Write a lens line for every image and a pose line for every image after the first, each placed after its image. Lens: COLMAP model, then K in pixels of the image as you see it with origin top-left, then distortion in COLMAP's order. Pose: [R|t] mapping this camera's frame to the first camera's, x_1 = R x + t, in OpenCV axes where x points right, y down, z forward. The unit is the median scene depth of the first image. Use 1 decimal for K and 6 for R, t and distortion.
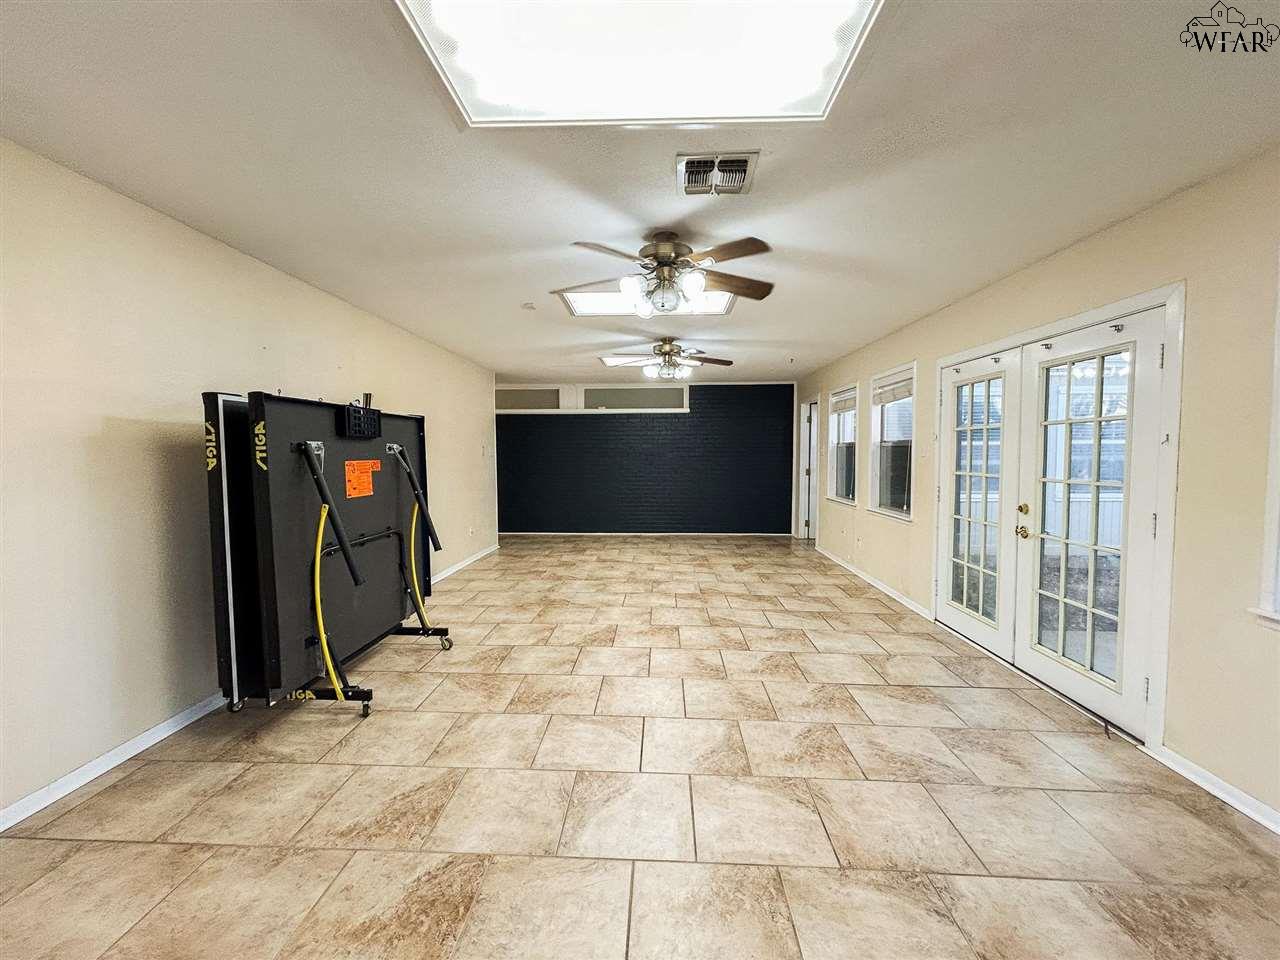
lens RADIAL K [[516.2, 0, 638.6], [0, 516.2, 479.1], [0, 0, 1]] dist [-0.002827, 0.000331]
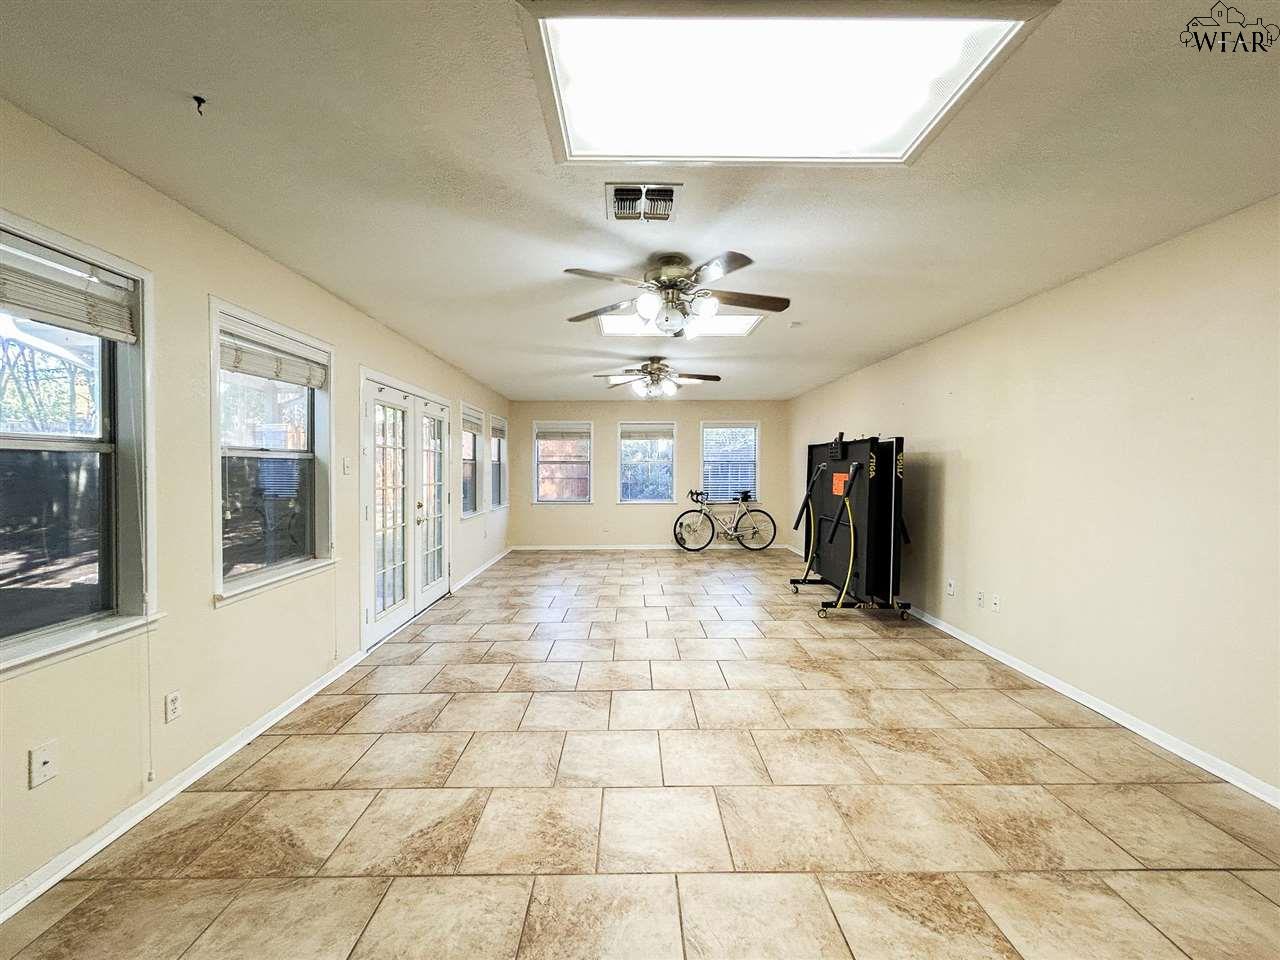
lens RADIAL K [[516.2, 0, 640.3], [0, 516.2, 477.3], [0, 0, 1]] dist [-0.002827, 0.000331]
pose [[-0.998139, -0.001765, -0.060949, 0.156546], [-0.006148, 0.997400, 0.071800, -0.108029], [0.060664, 0.072041, -0.995555, 2.017717]]
